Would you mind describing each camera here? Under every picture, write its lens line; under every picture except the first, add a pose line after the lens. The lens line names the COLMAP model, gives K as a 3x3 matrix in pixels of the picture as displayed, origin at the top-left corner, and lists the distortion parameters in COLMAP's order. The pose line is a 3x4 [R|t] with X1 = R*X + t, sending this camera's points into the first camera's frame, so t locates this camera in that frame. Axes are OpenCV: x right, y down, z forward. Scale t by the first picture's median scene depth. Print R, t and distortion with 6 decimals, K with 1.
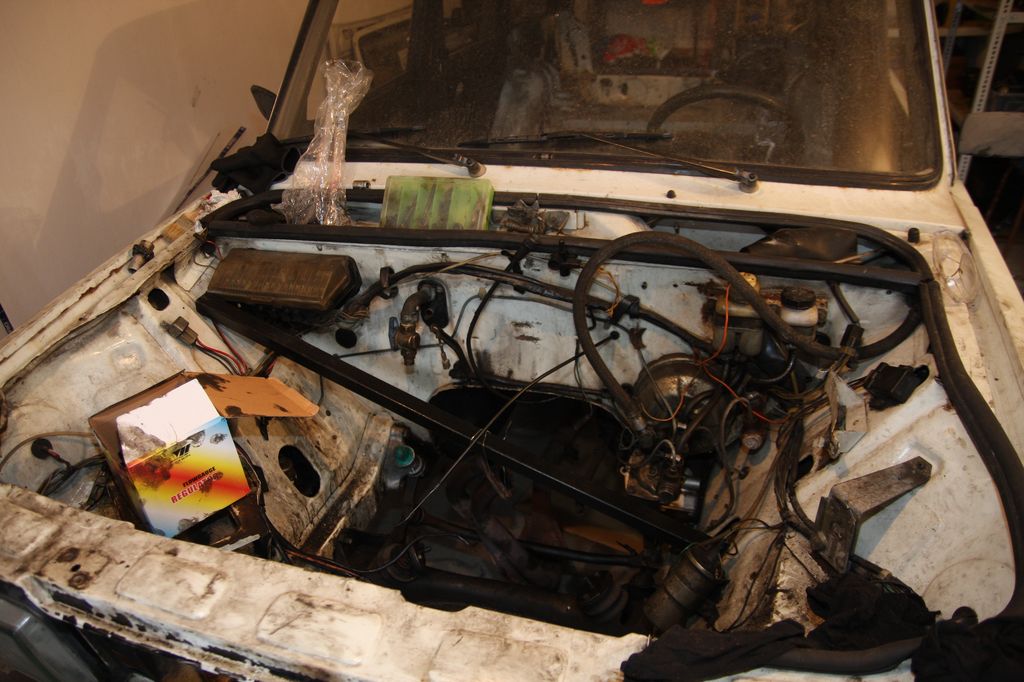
lens RADIAL K [[766.6, 0, 462.4], [0, 766.6, 341.0], [0, 0, 1]] dist [-0.130547, 0.099121]
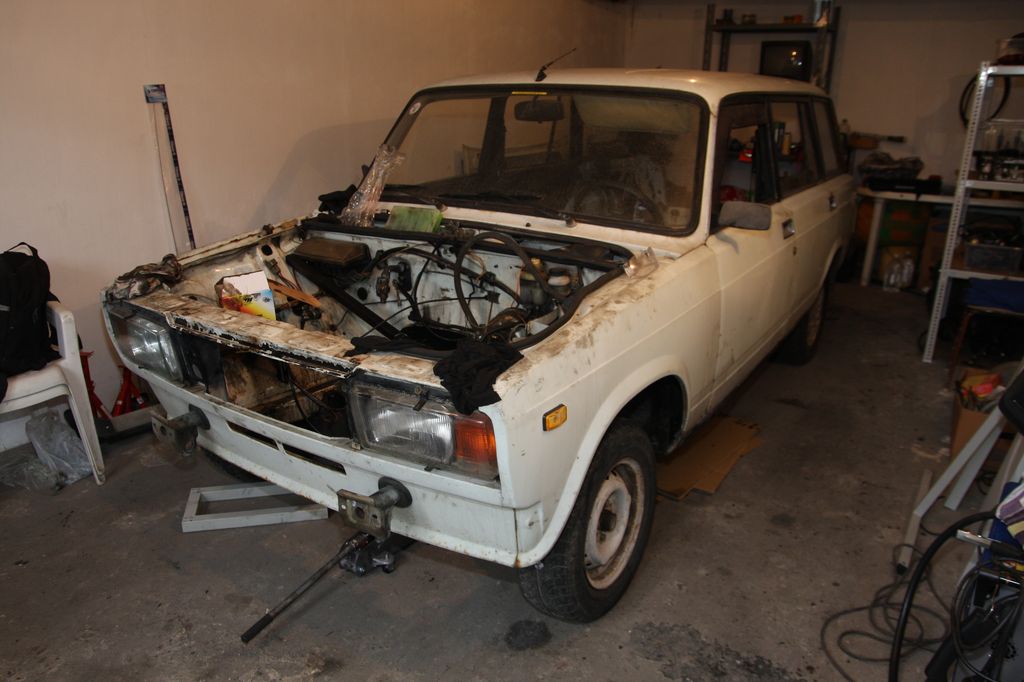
lens RADIAL K [[766.6, 0, 462.4], [0, 766.6, 341.0], [0, 0, 1]] dist [-0.130547, 0.099121]
pose [[0.953383, 0.146195, -0.263984, 0.666393], [-0.192358, 0.968462, -0.158368, 0.406954], [0.232505, 0.201765, 0.951437, -0.743506]]
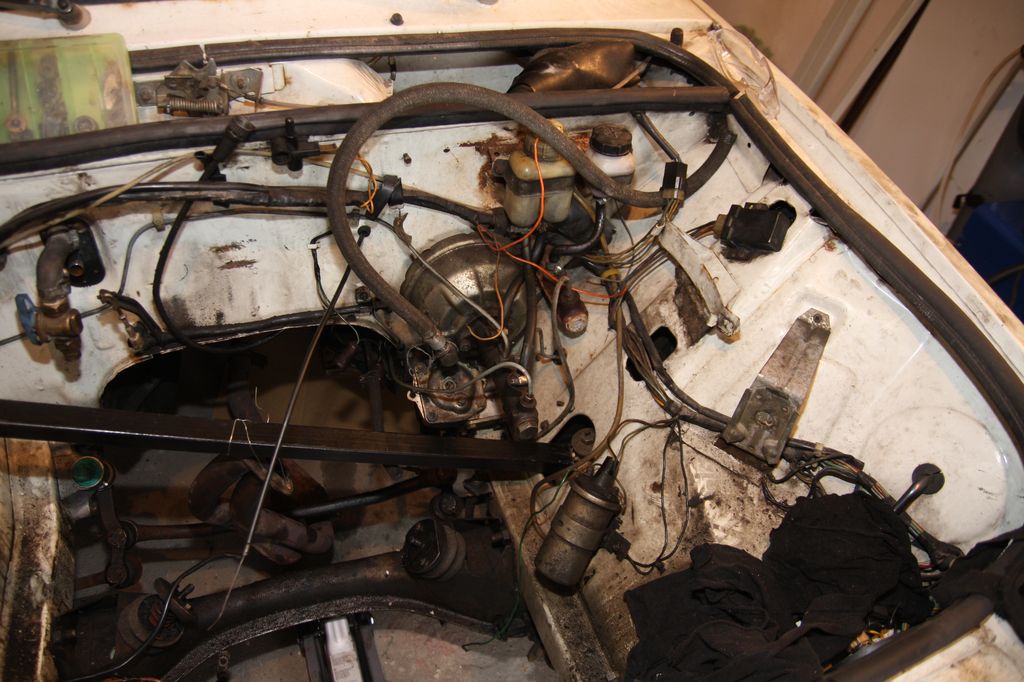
lens RADIAL K [[766.6, 0, 462.4], [0, 766.6, 341.0], [0, 0, 1]] dist [-0.130547, 0.099121]
pose [[0.794643, -0.333958, 0.506967, -0.133391], [0.196177, 0.931551, 0.306150, -0.118160], [-0.574506, -0.143824, 0.805765, 0.361648]]
